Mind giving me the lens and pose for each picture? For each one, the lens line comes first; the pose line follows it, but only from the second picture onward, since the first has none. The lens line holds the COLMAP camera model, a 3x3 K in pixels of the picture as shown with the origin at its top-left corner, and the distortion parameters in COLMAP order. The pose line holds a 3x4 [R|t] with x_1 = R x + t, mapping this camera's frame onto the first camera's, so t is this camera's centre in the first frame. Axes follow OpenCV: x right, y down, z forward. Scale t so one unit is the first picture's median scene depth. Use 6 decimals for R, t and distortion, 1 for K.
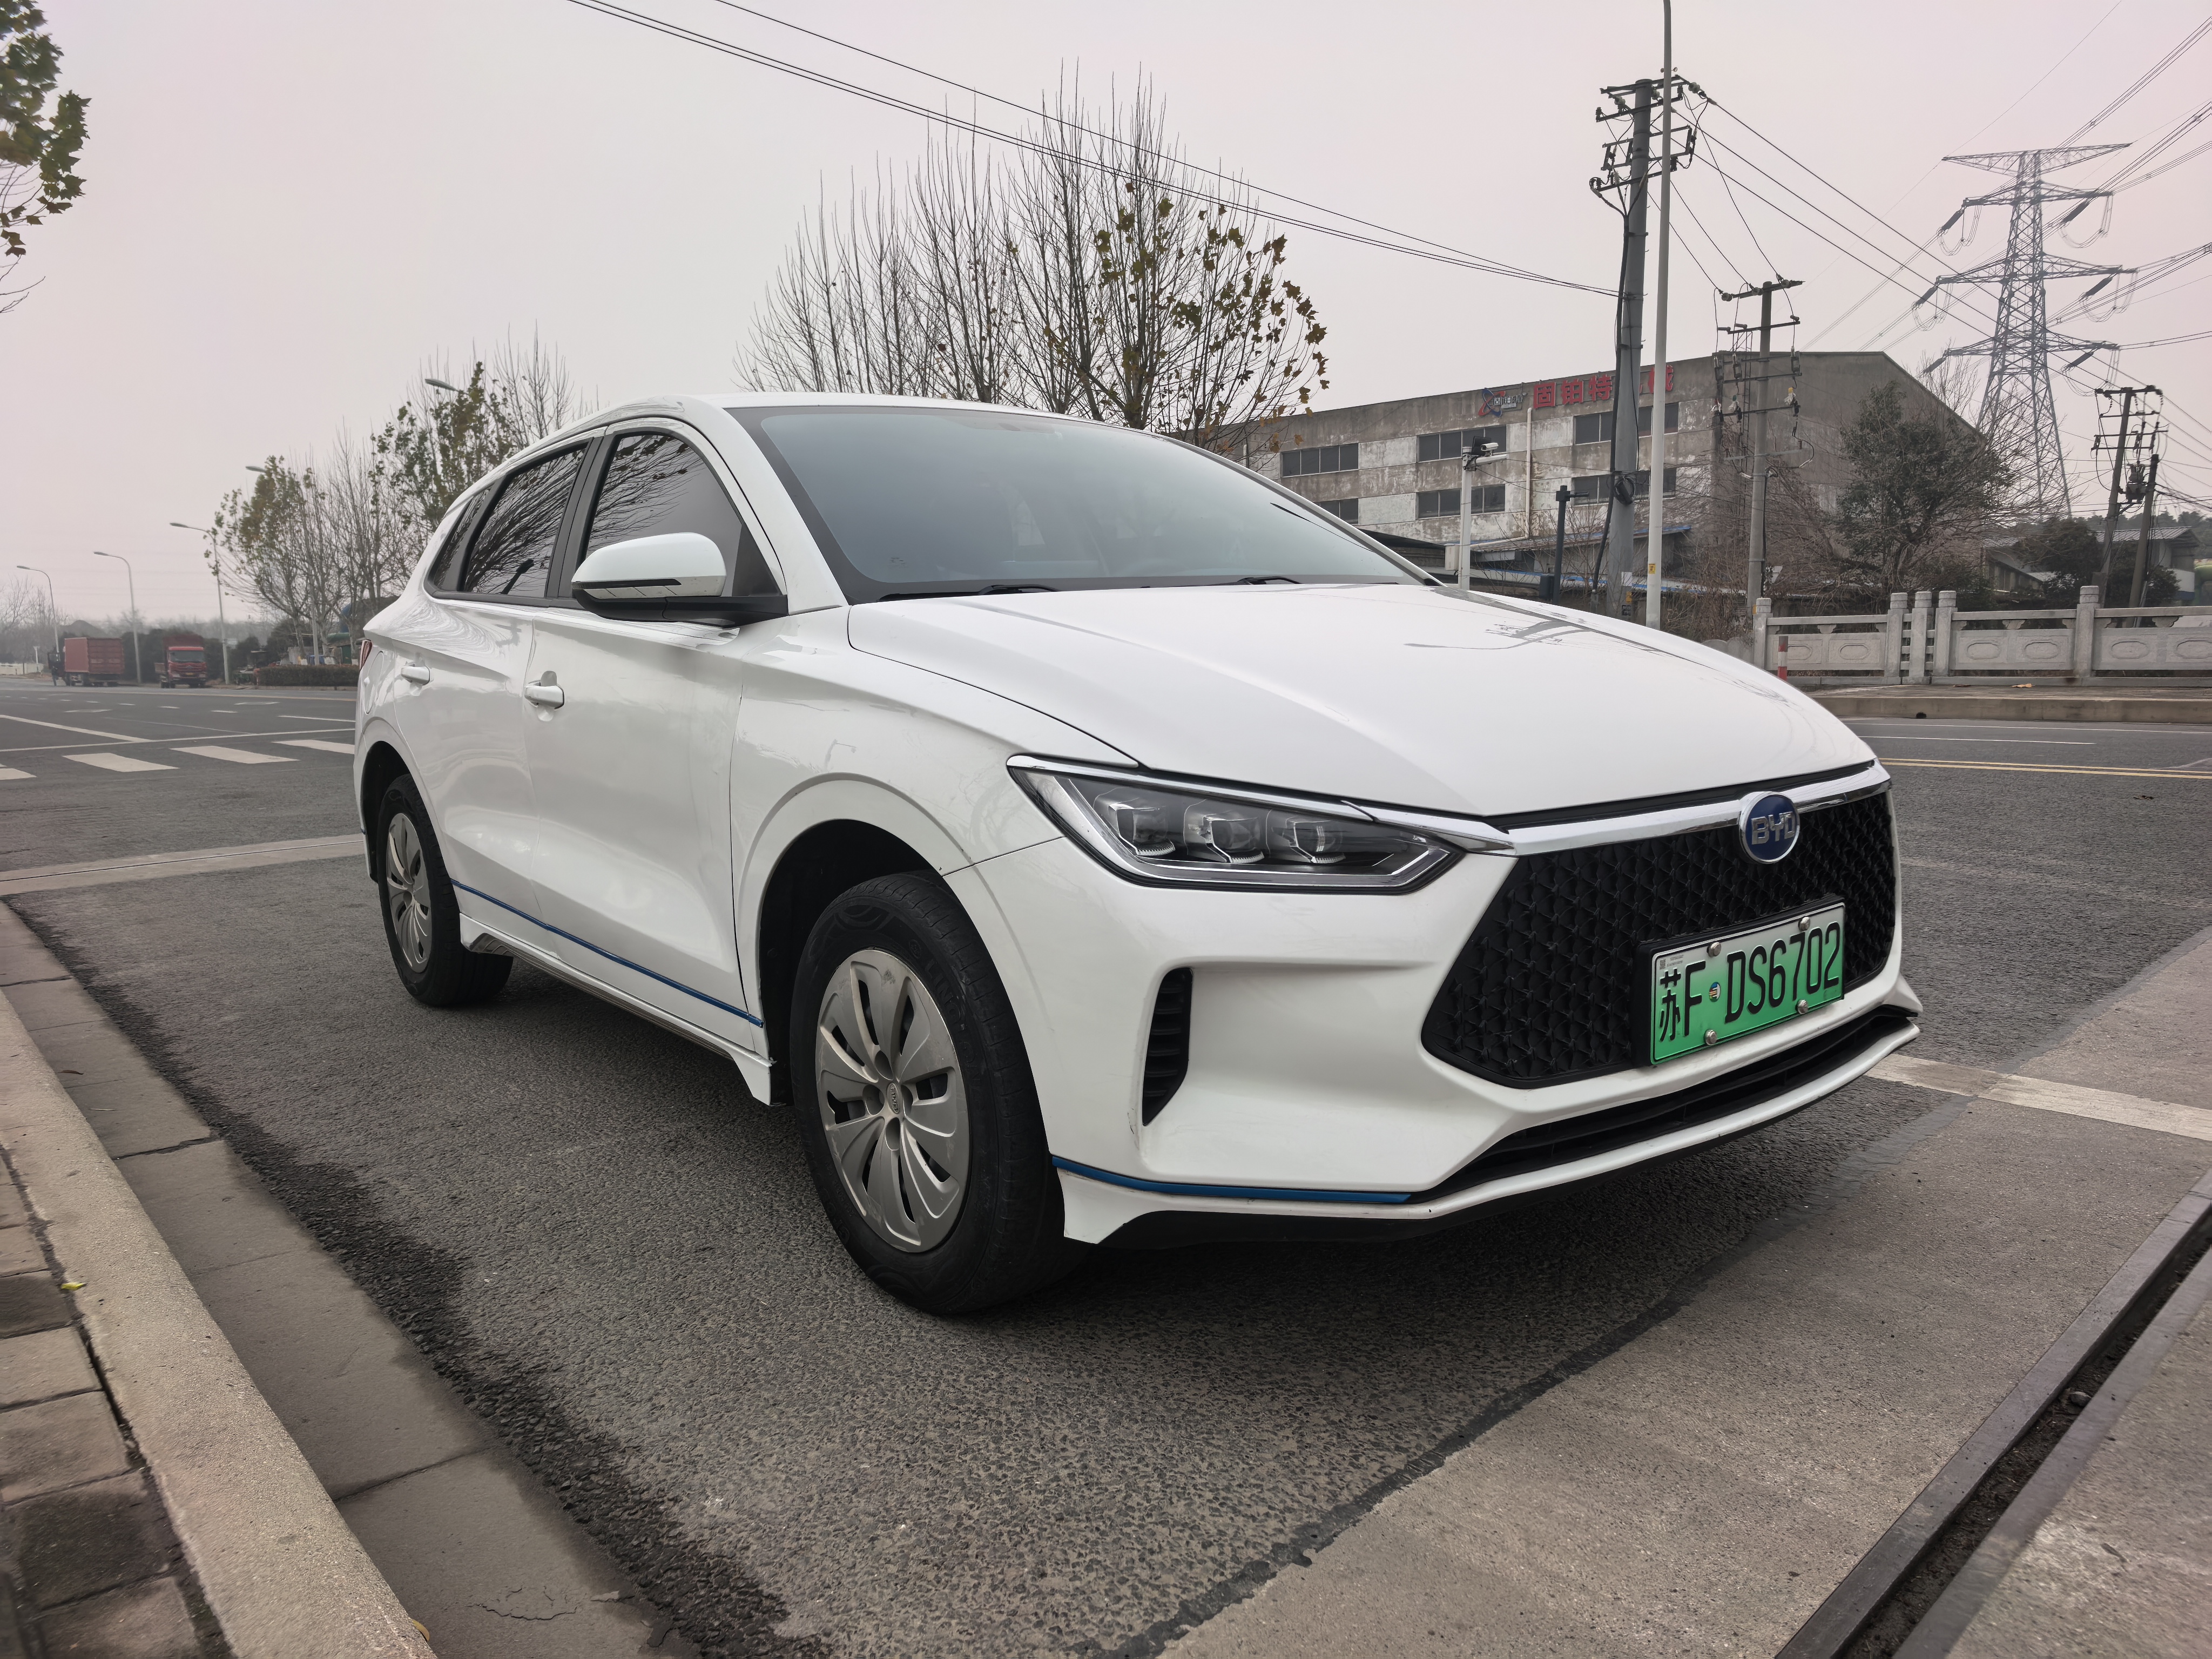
lens RADIAL K [[1605.5, 0, 1100.6], [0, 1605.5, 812.7], [0, 0, 1]] dist [0.068741, -0.093969]
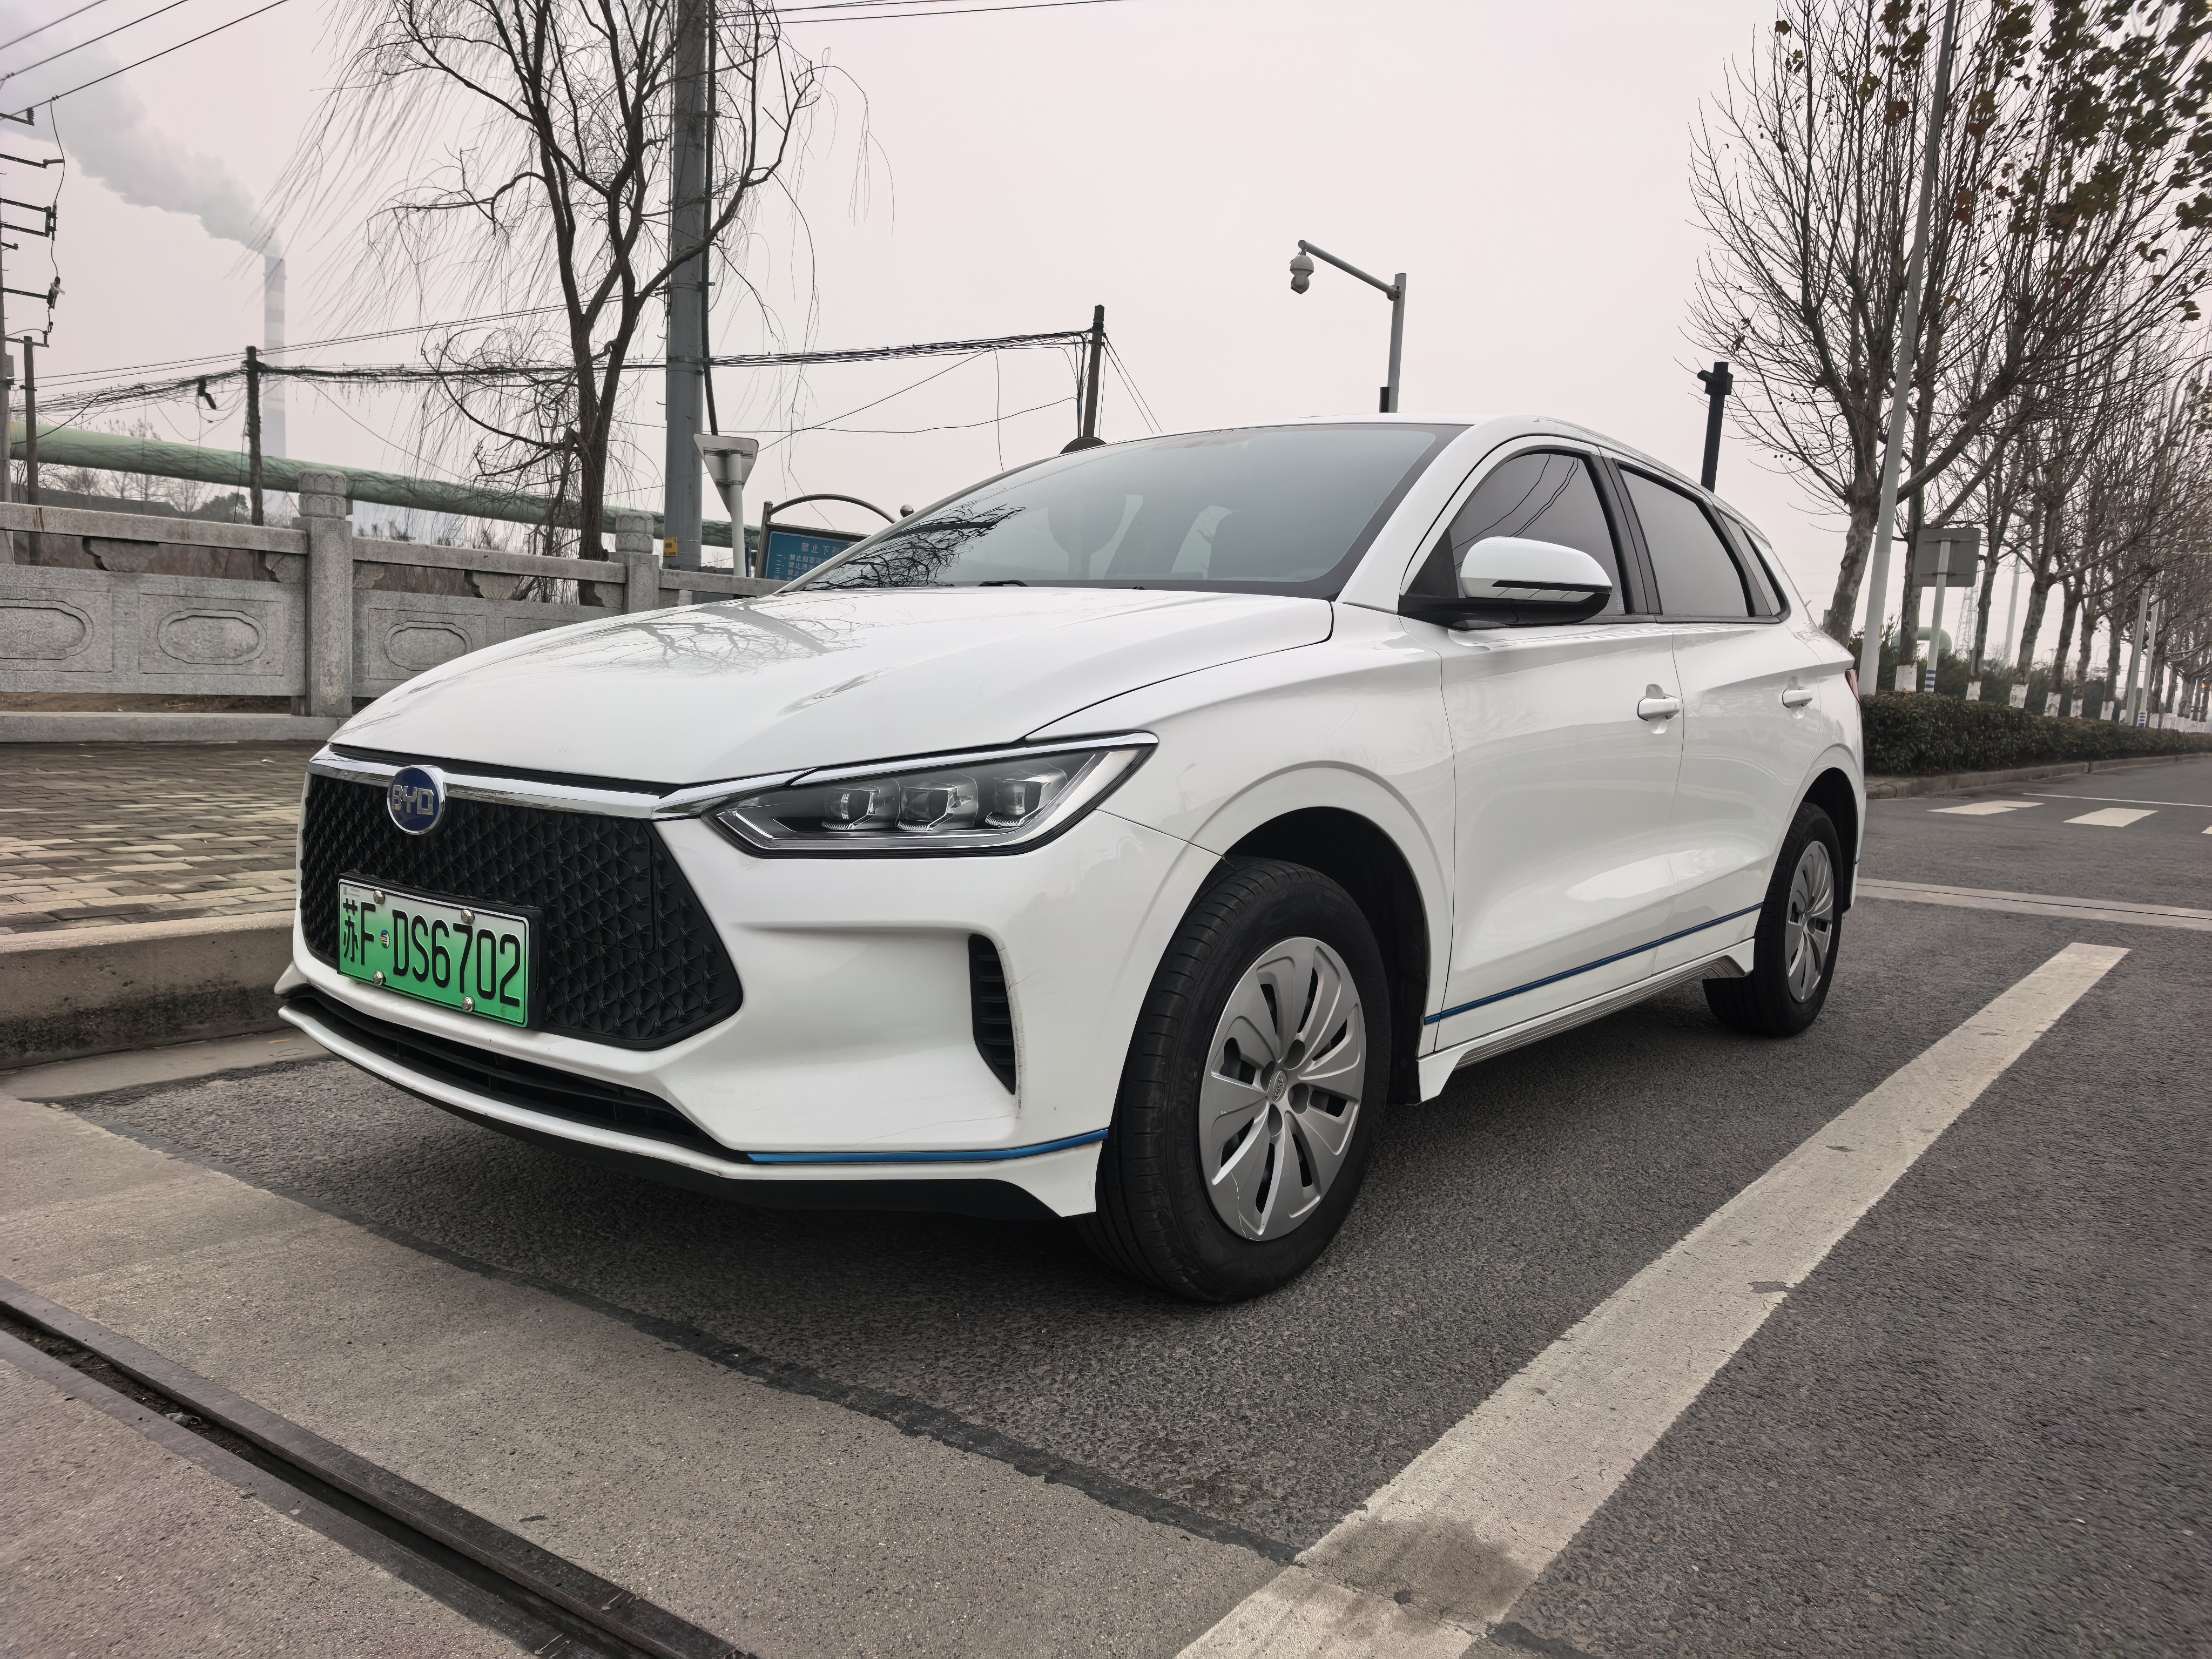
lens RADIAL K [[1605.5, 0, 1100.6], [0, 1605.5, 812.7], [0, 0, 1]] dist [0.068741, -0.093969]
pose [[0.205233, 0.119429, -0.971399, 1.500331], [-0.163578, 0.982752, 0.086264, -0.141733], [0.964946, 0.141195, 0.221229, 1.195665]]
